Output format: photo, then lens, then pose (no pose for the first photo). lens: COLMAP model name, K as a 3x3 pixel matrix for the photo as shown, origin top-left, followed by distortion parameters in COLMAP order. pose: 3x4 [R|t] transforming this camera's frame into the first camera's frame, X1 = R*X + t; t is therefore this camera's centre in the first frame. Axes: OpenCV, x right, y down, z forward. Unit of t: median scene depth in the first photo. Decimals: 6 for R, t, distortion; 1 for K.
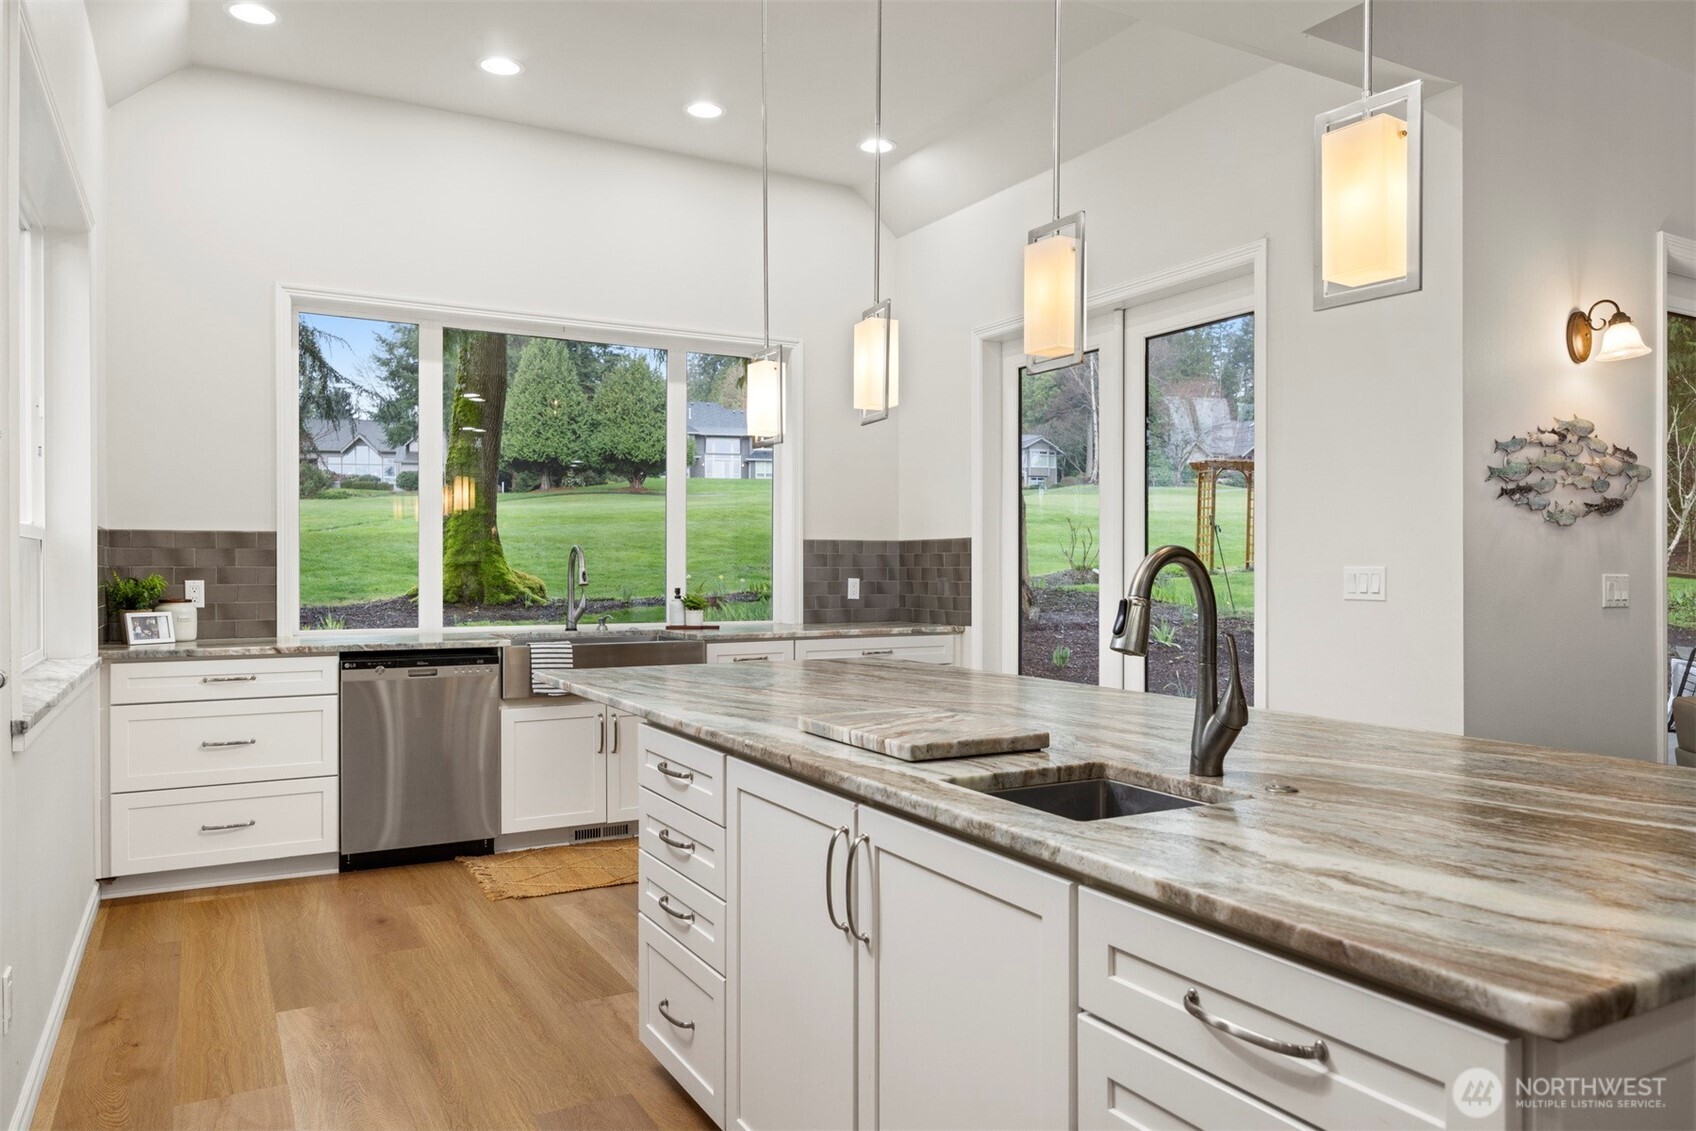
lens RADIAL K [[1152.6, 0, 853.4], [0, 1152.6, 567.6], [0, 0, 1]] dist [-0.003284, -0.000242]
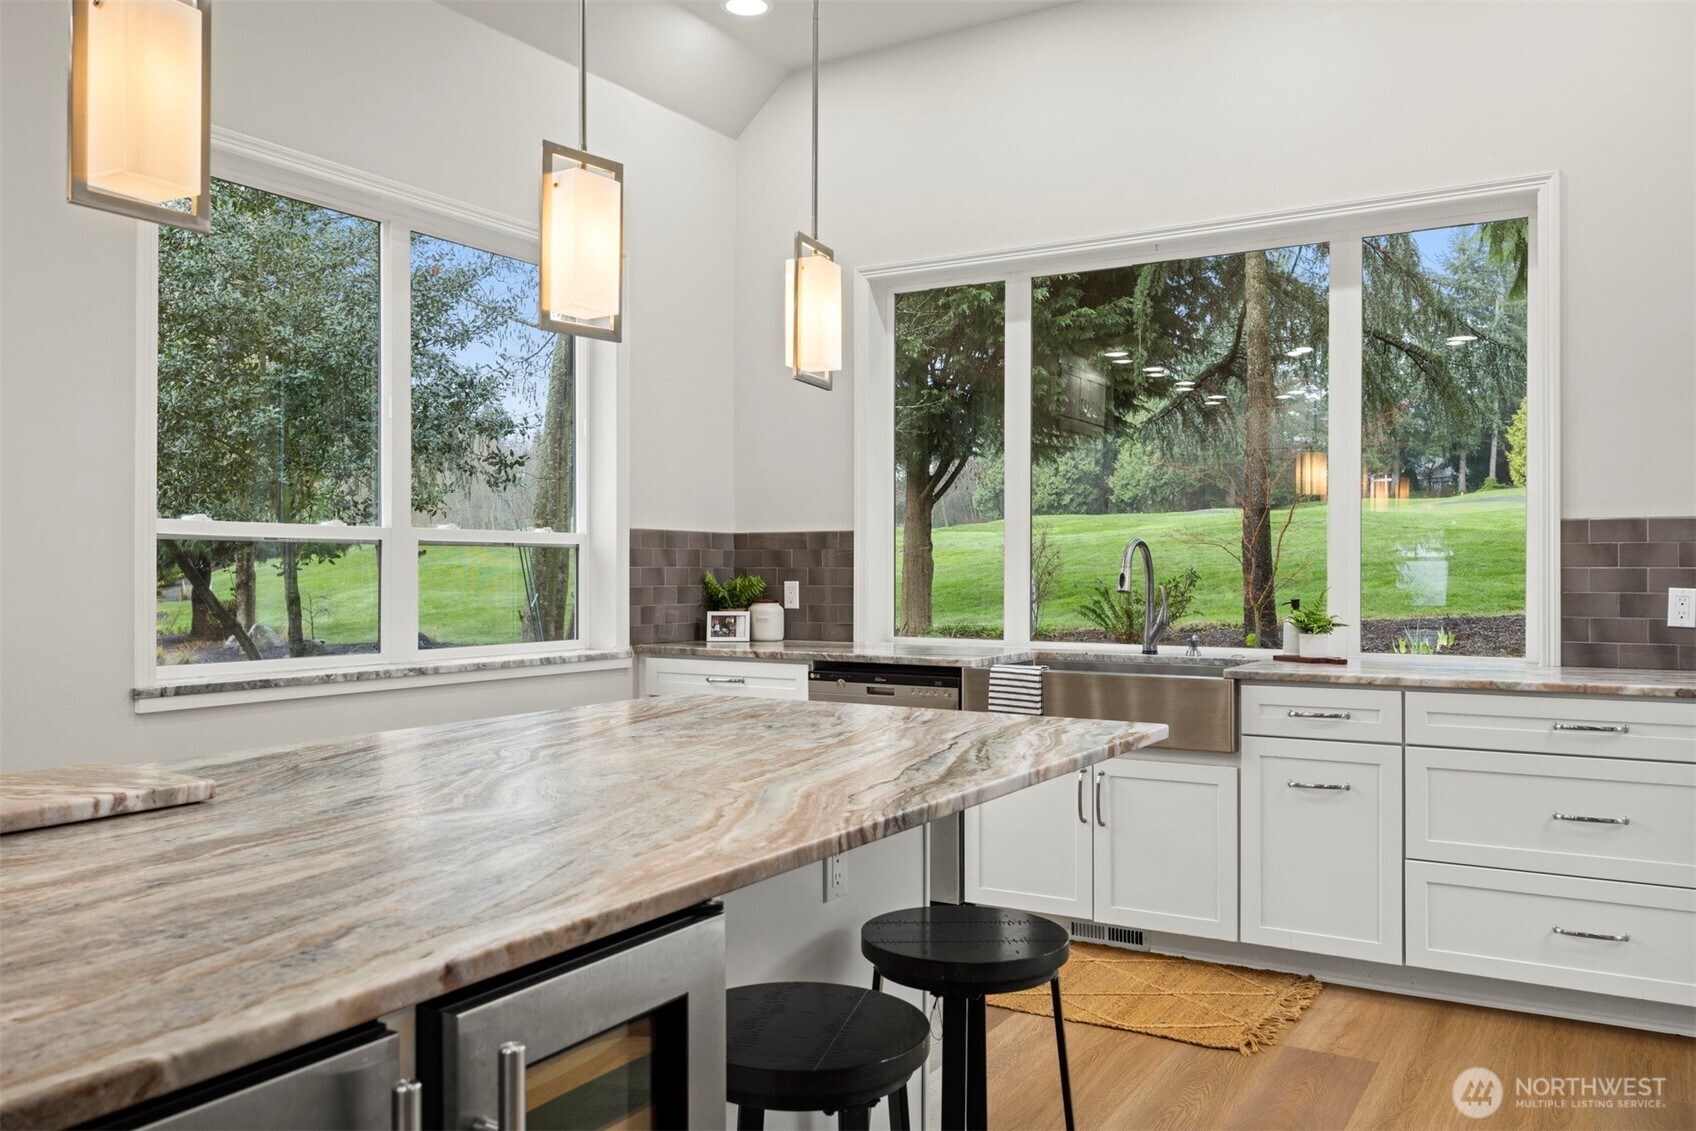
lens RADIAL K [[1323.9, 0, 852.0], [0, 1323.9, 560.7], [0, 0, 1]] dist [-0.011682, -0.002147]
pose [[0.481195, -0.005494, -0.876597, 0.469238], [-0.000050, 0.999980, -0.006295, 0.000344], [0.876614, 0.003073, 0.481185, 0.494378]]
